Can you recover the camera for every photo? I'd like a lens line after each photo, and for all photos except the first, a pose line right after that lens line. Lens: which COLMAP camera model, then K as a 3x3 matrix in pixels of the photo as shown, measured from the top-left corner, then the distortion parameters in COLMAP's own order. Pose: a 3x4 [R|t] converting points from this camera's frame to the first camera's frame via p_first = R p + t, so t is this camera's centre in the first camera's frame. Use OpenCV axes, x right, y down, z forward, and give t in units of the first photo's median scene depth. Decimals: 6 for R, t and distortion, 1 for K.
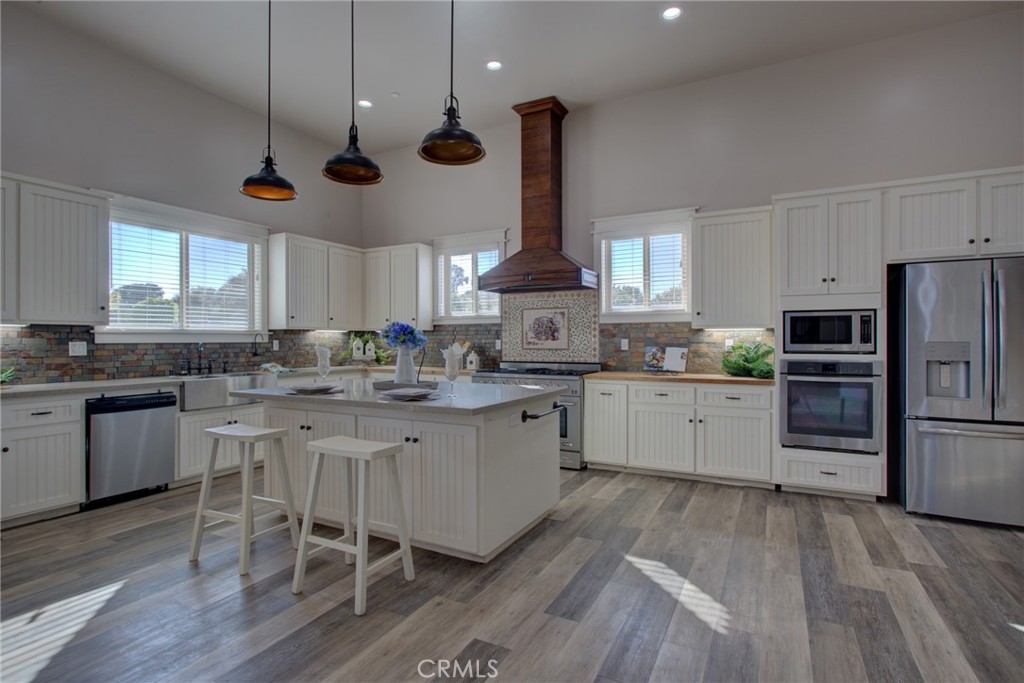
lens RADIAL K [[500.0, 0, 512.9], [0, 500.0, 342.4], [0, 0, 1]] dist [-0.018722, 0.003189]
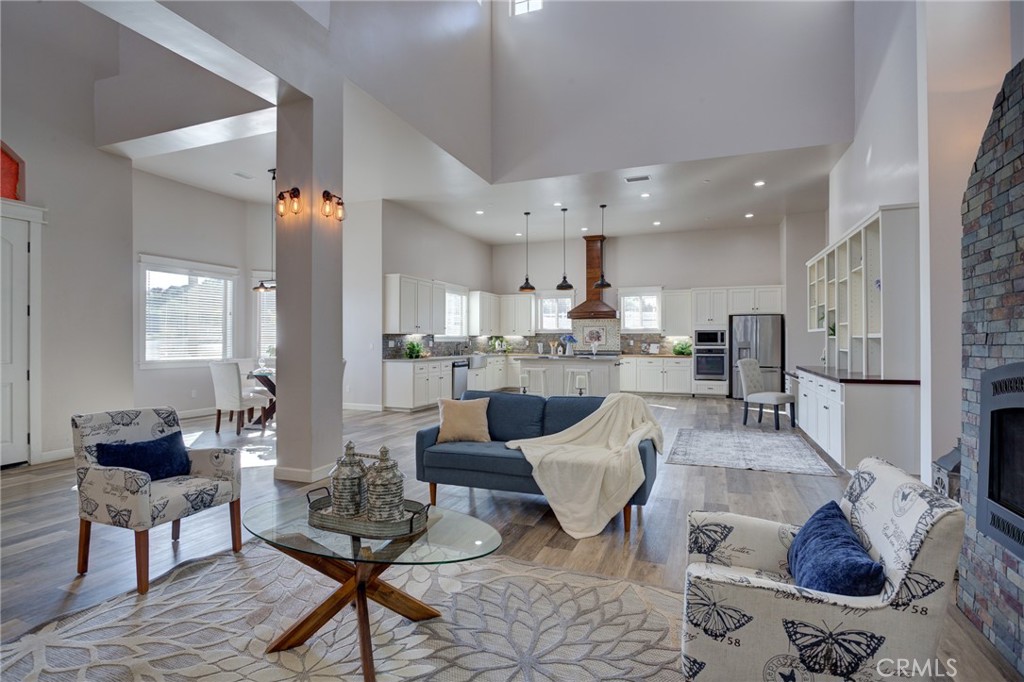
lens RADIAL K [[500.0, 0, 513.7], [0, 500.0, 343.3], [0, 0, 1]] dist [-0.018722, 0.003189]
pose [[0.992299, 0.001482, 0.123855, -0.667782], [-0.001398, 0.999999, -0.000763, 0.009582], [-0.123856, 0.000584, 0.992300, -1.358326]]
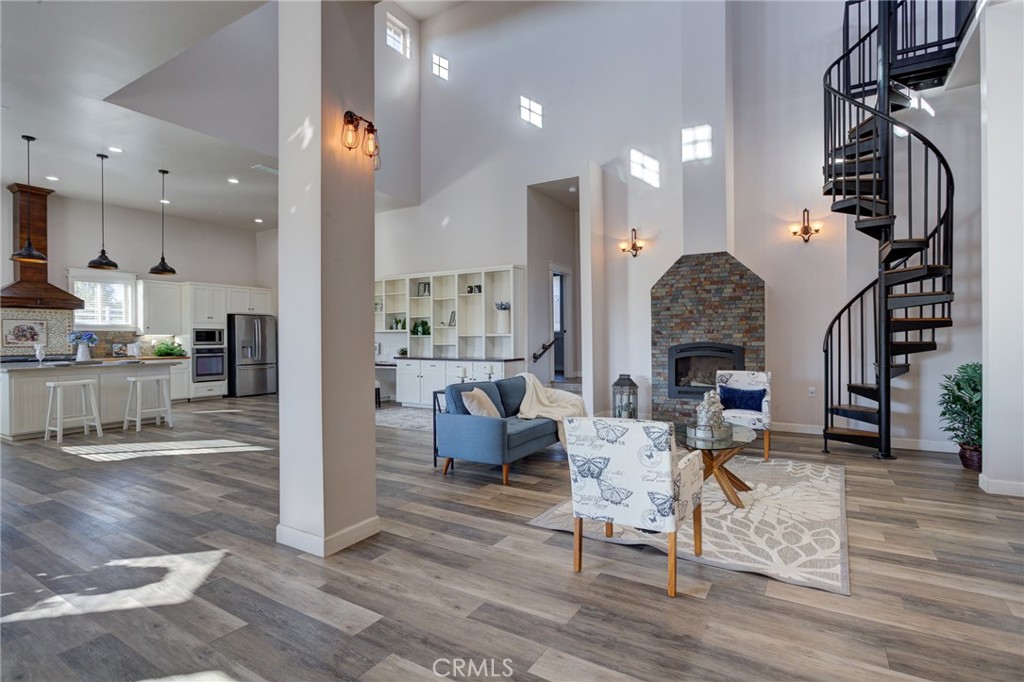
lens RADIAL K [[500.0, 0, 515.7], [0, 500.0, 341.4], [0, 0, 1]] dist [-0.018722, 0.003189]
pose [[0.056784, -0.003850, 0.998379, -1.568362], [0.011475, 0.999929, 0.003203, 0.010290], [-0.998321, 0.011274, 0.056824, -0.646396]]
